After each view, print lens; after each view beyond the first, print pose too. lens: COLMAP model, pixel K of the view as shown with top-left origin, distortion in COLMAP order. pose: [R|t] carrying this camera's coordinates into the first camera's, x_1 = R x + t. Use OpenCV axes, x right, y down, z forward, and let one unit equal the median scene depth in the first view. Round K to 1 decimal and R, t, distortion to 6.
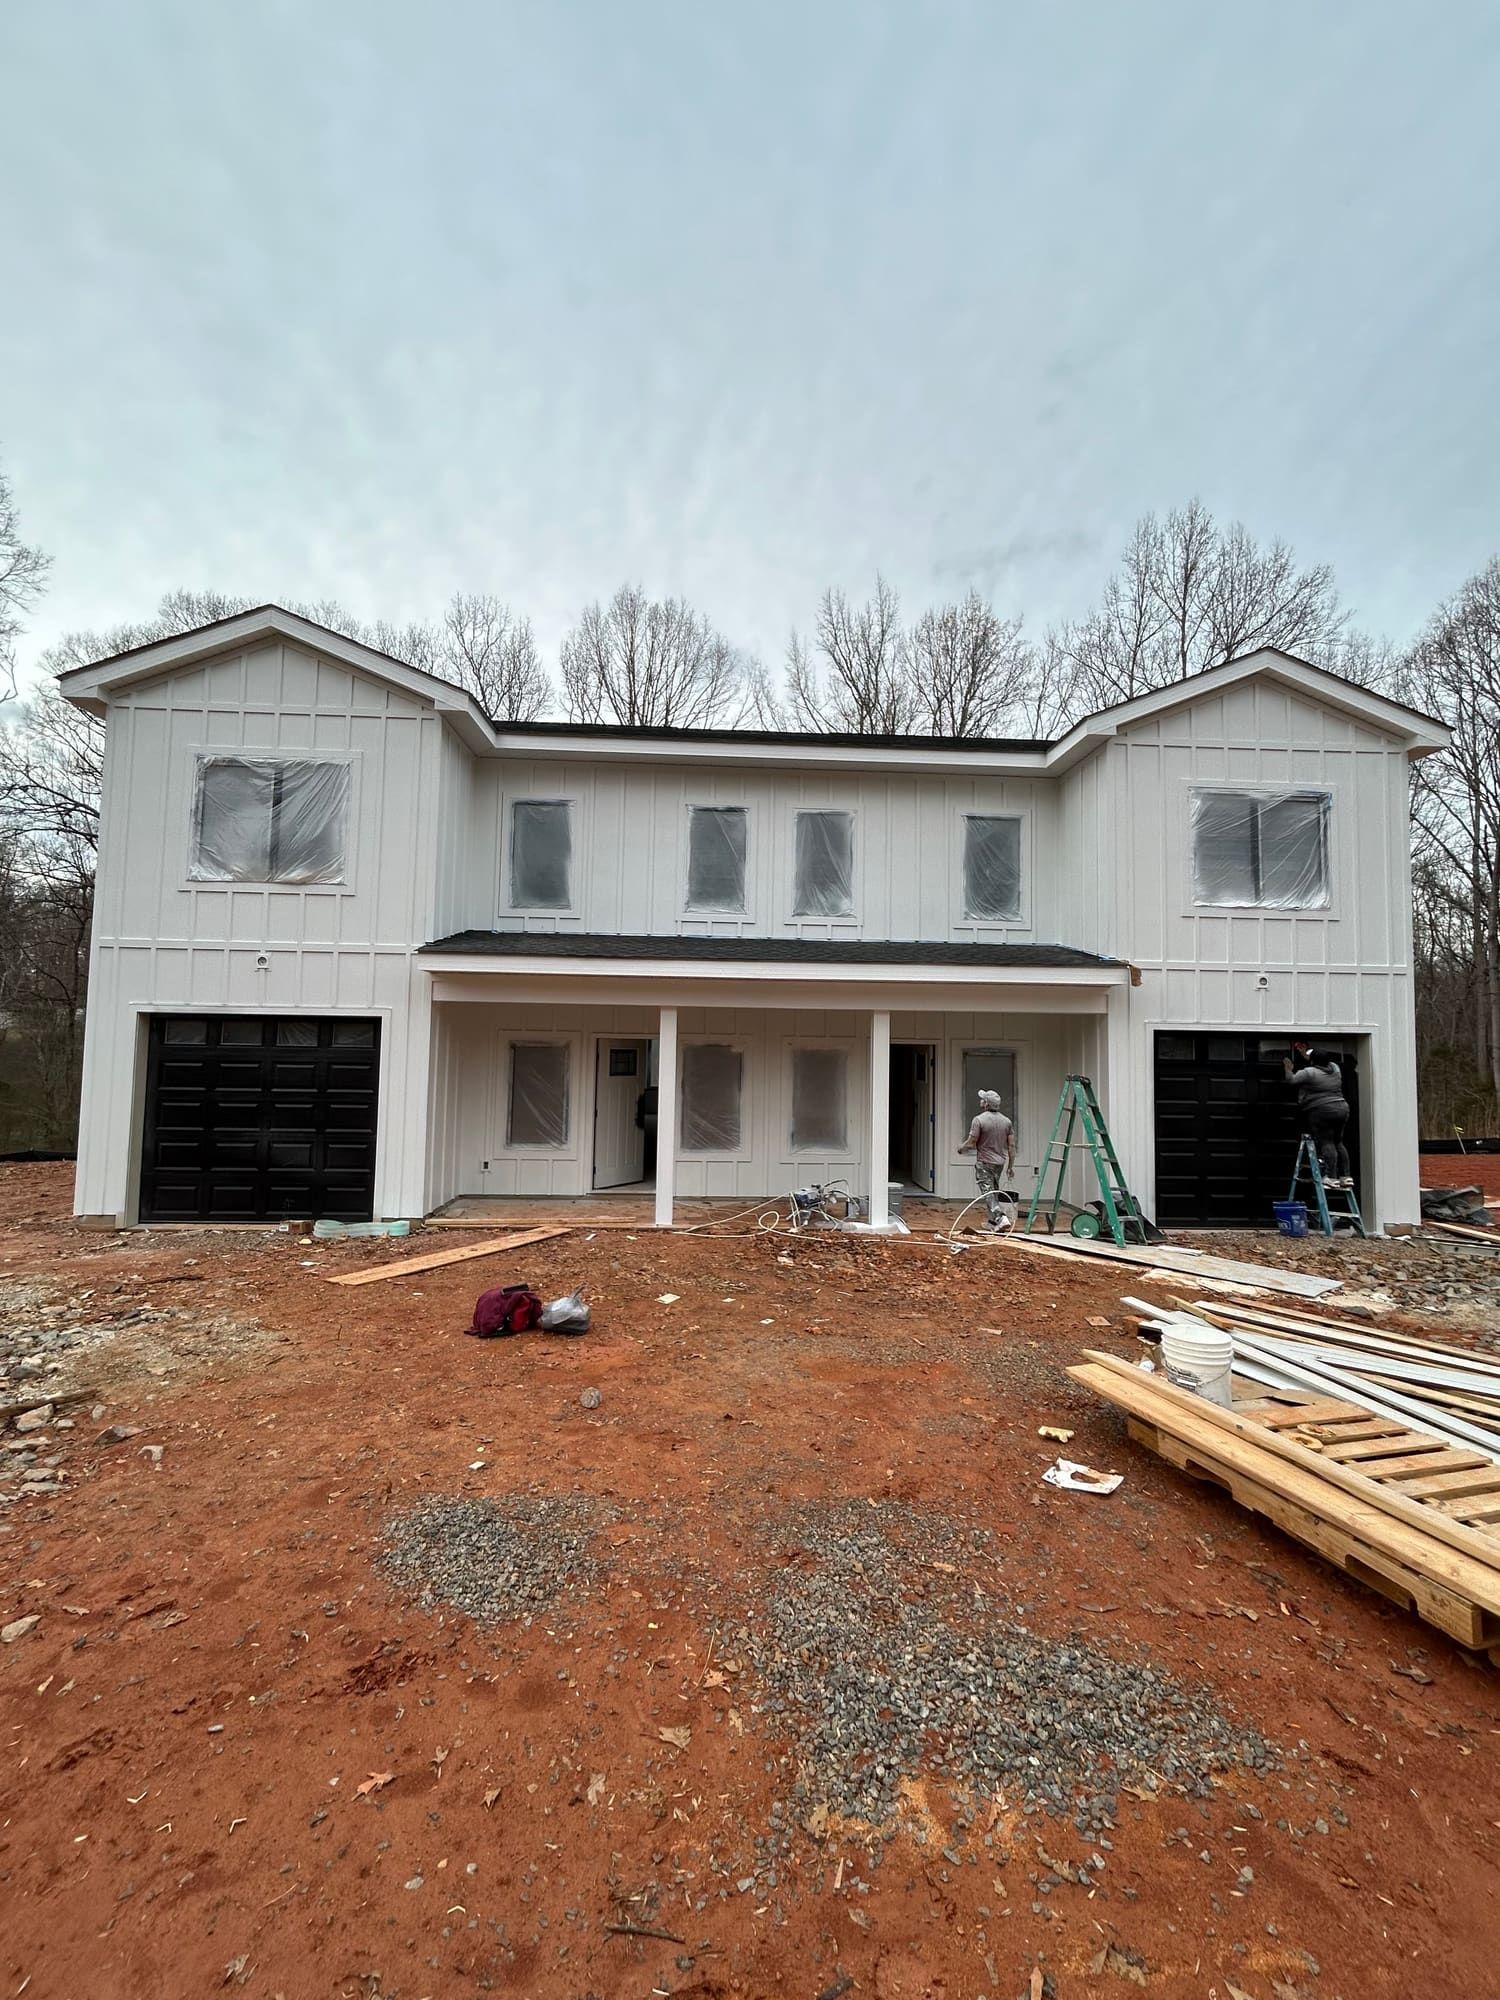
lens RADIAL K [[800.1, 0, 750.0], [0, 800.1, 1000.0], [0, 0, 1]] dist [-0.003889, 0.000113]
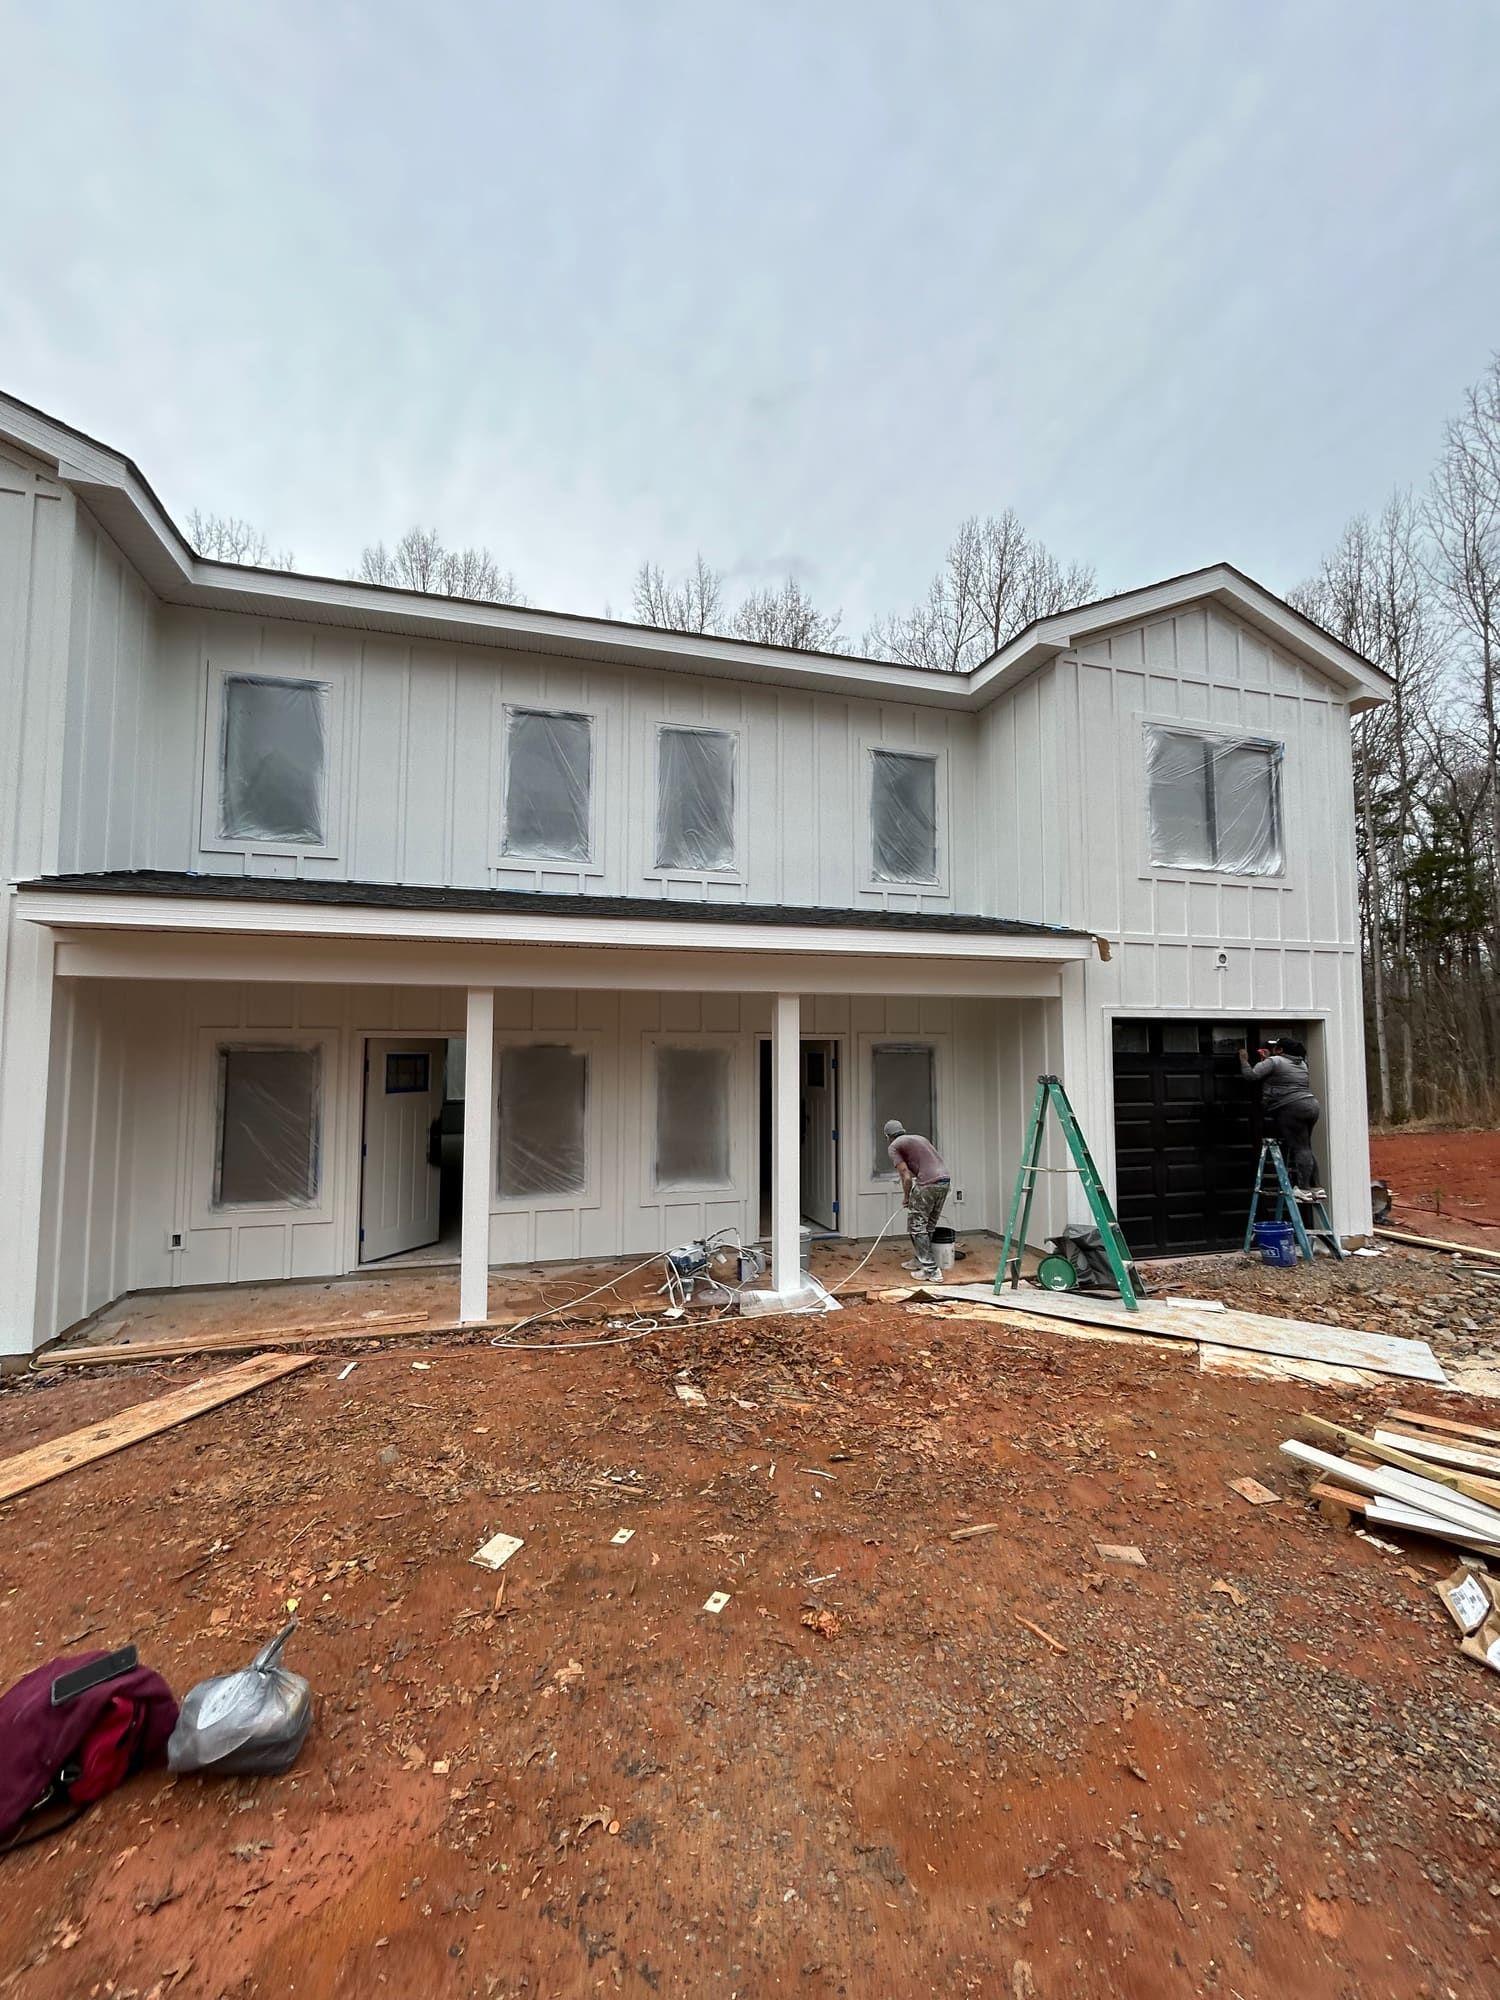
lens RADIAL K [[800.1, 0, 750.0], [0, 800.1, 1000.0], [0, 0, 1]] dist [-0.003889, 0.000113]
pose [[0.971349, -0.002859, 0.237638, -0.040760], [0.003591, 0.999990, -0.002649, 0.020413], [-0.237629, 0.003426, 0.971350, 0.293622]]
